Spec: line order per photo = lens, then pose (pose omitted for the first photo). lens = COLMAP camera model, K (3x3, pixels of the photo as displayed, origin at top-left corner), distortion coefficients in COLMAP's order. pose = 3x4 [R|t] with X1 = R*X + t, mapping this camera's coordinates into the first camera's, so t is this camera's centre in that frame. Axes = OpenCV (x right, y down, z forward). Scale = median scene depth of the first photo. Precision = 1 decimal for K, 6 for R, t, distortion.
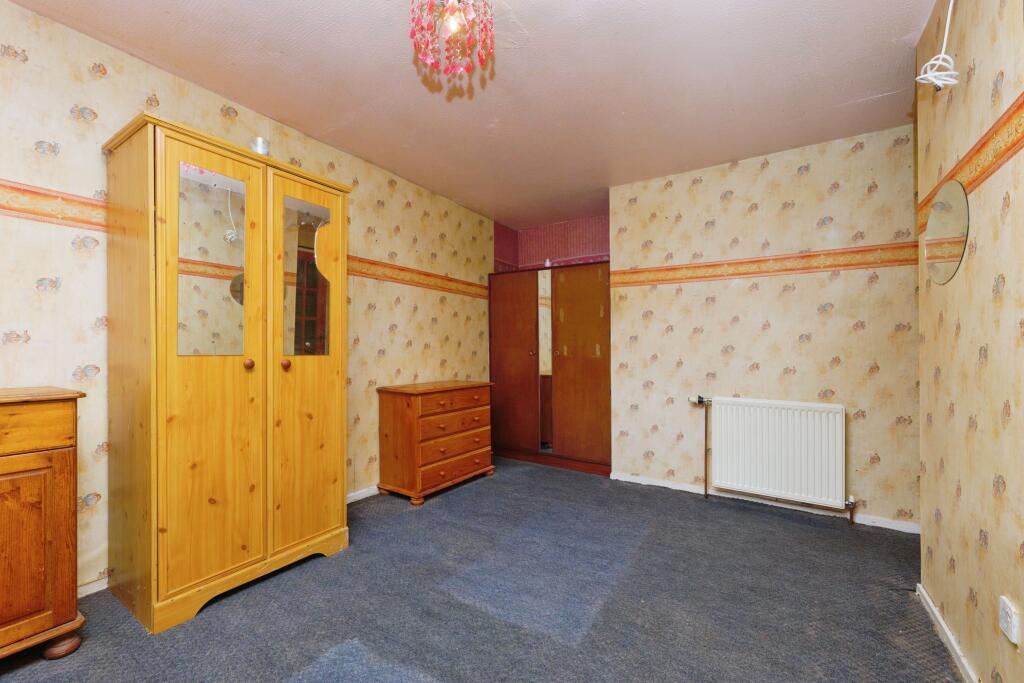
lens RADIAL K [[423.3, 0, 514.8], [0, 423.3, 346.4], [0, 0, 1]] dist [0.000740, 0.000160]
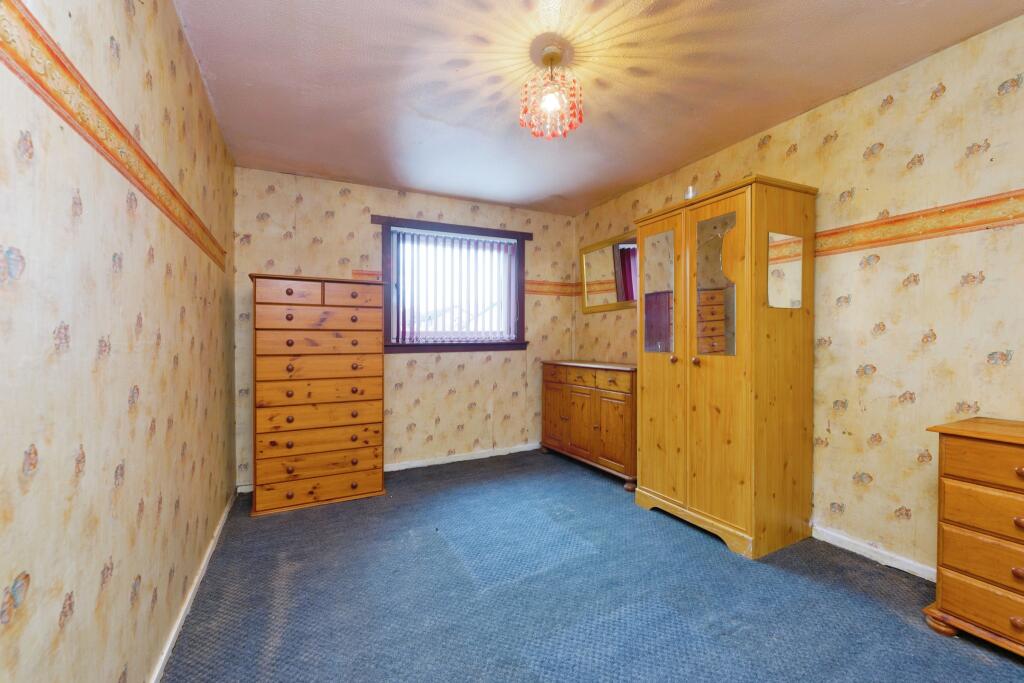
lens RADIAL K [[405.7, 0, 516.2], [0, 405.7, 367.7], [0, 0, 1]] dist [-0.000542, -0.000082]
pose [[-0.504289, 0.037508, -0.862720, 0.687174], [-0.006818, 0.998852, 0.047412, 0.008695], [0.863508, 0.029792, -0.503455, 1.074795]]
